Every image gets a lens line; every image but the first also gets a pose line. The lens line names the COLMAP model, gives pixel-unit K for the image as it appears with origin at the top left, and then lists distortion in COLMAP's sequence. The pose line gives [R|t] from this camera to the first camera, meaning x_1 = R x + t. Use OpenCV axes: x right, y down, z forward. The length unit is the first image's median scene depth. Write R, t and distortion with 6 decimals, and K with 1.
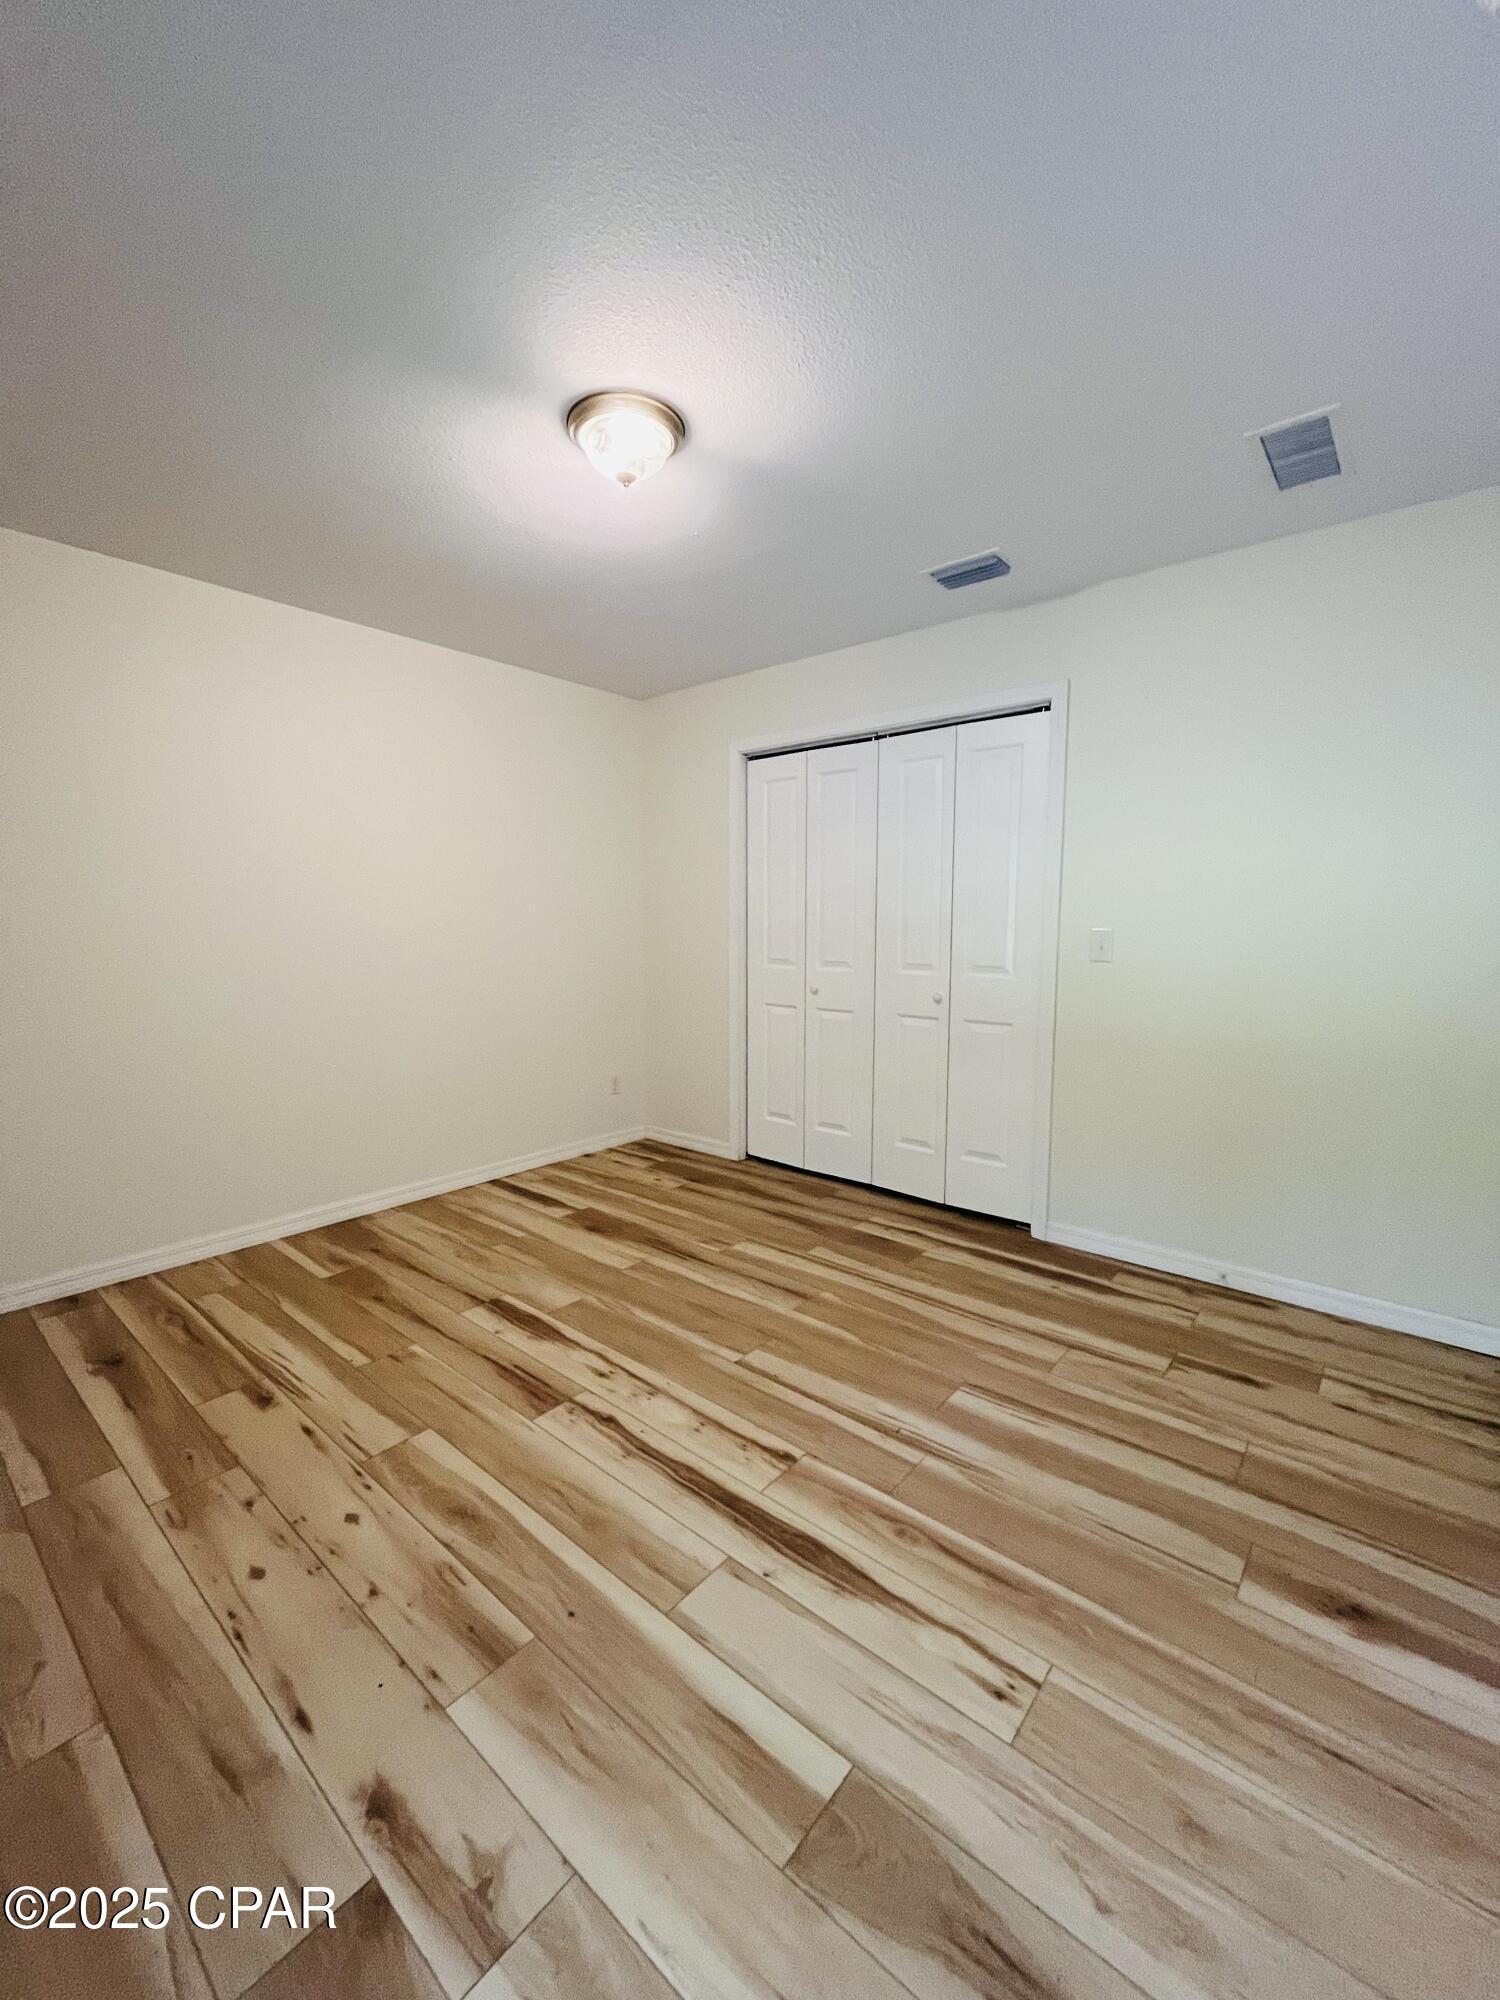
lens RADIAL K [[817.7, 0, 748.3], [0, 817.7, 1001.0], [0, 0, 1]] dist [0.001714, -0.000818]
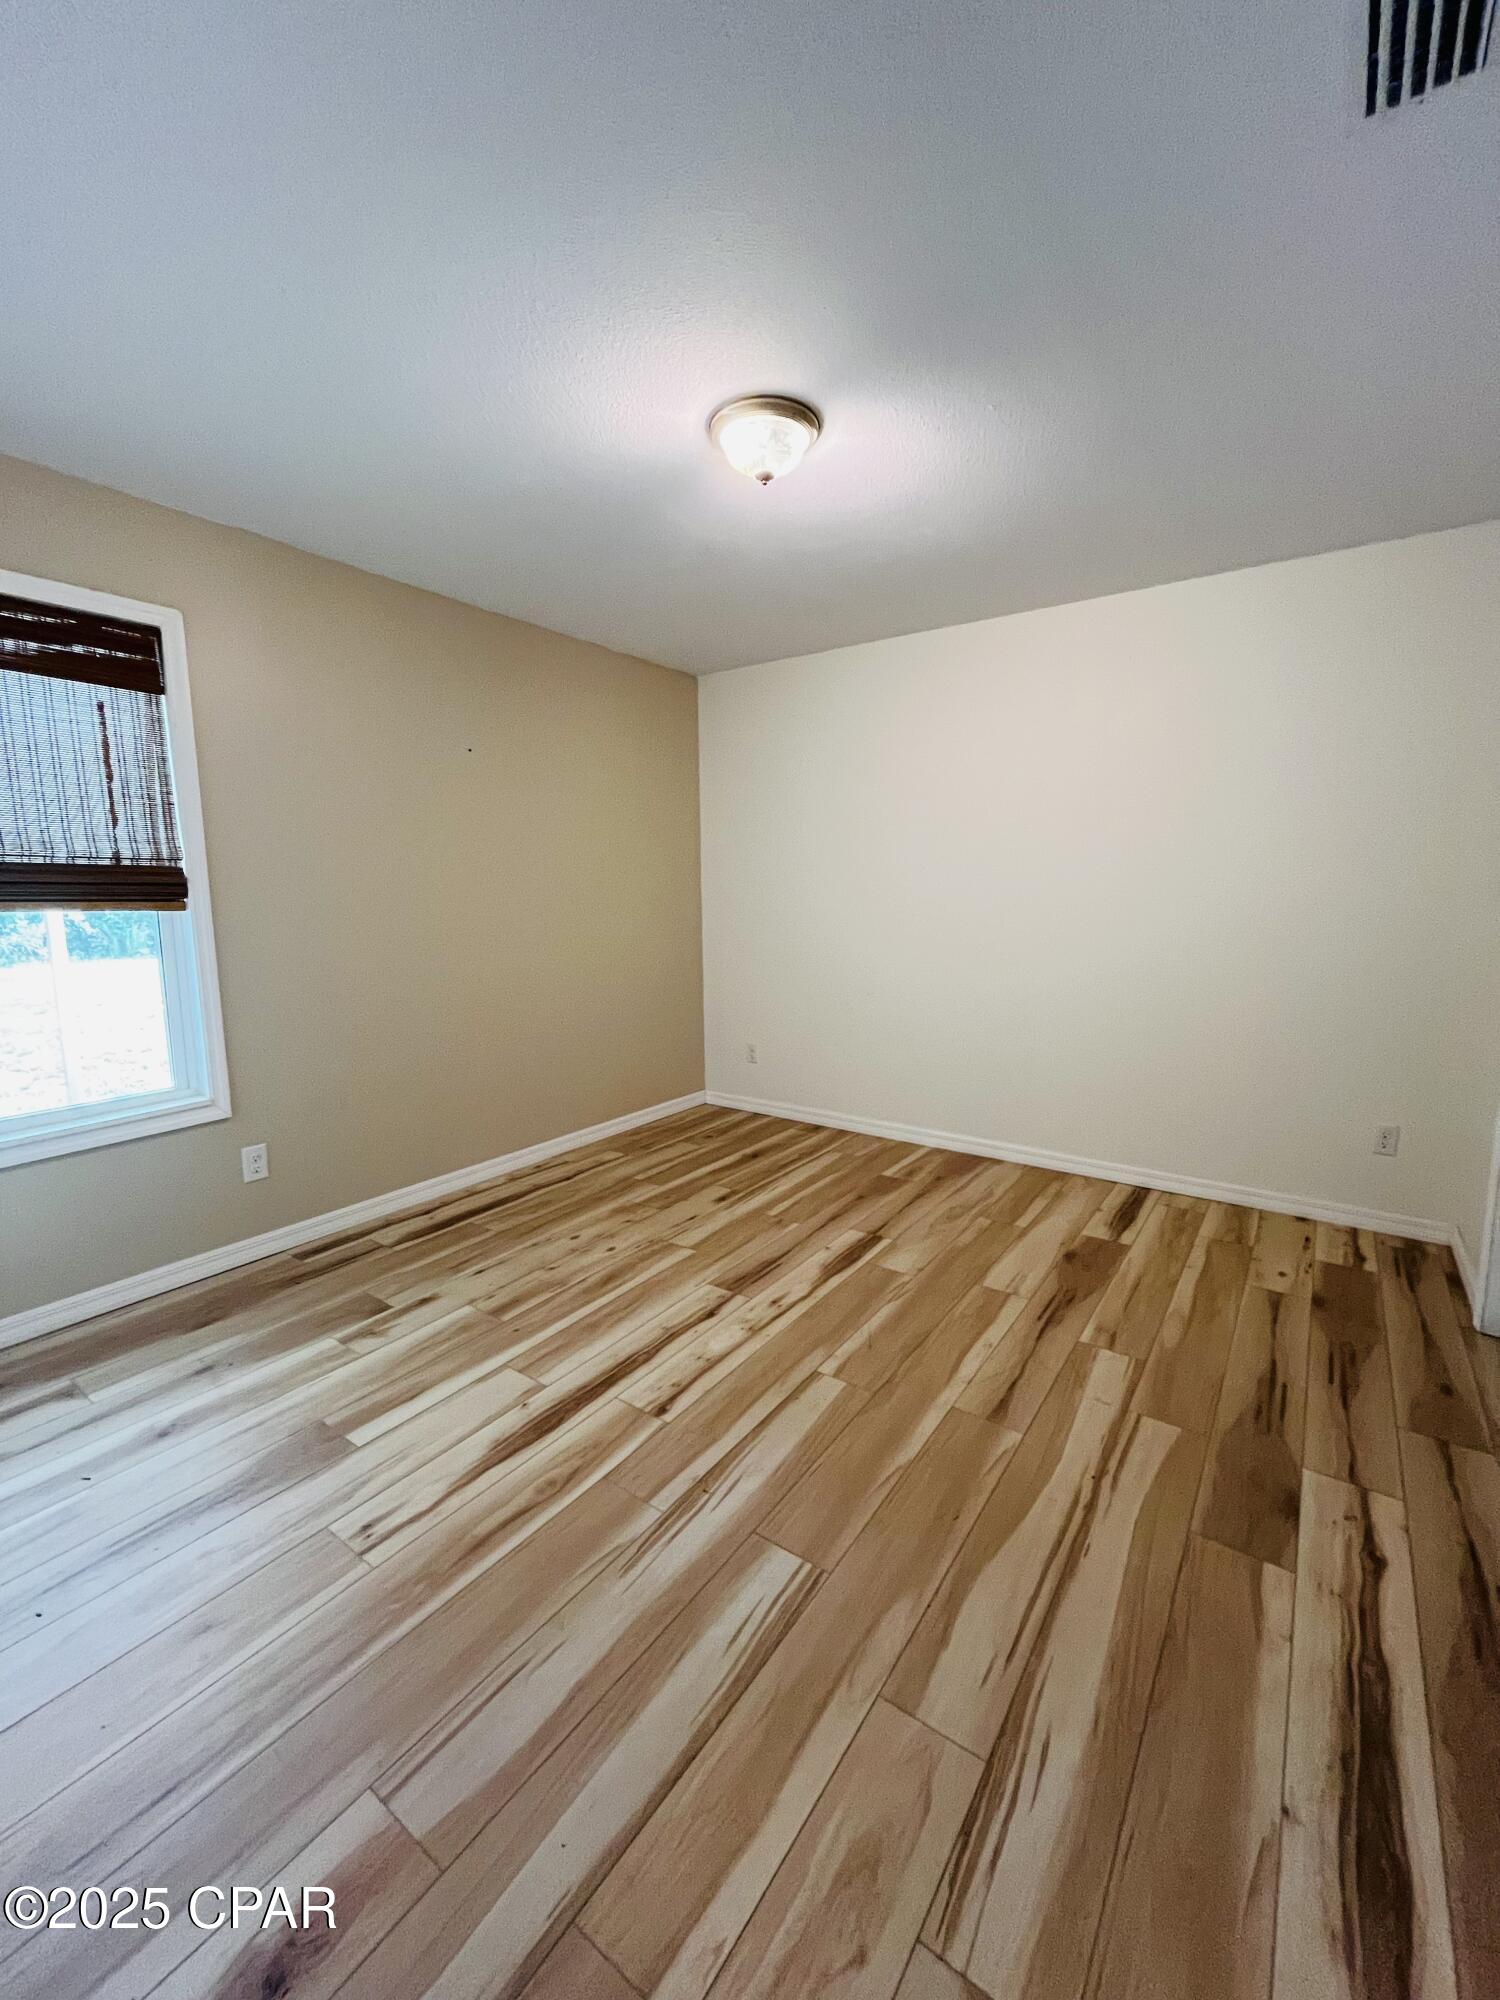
lens RADIAL K [[817.7, 0, 763.1], [0, 817.7, 989.6], [0, 0, 1]] dist [0.001714, -0.000818]
pose [[0.082296, 0.119539, -0.989413, 0.939042], [-0.093842, 0.989299, 0.111720, -0.102080], [0.992180, 0.083654, 0.092633, 0.889000]]
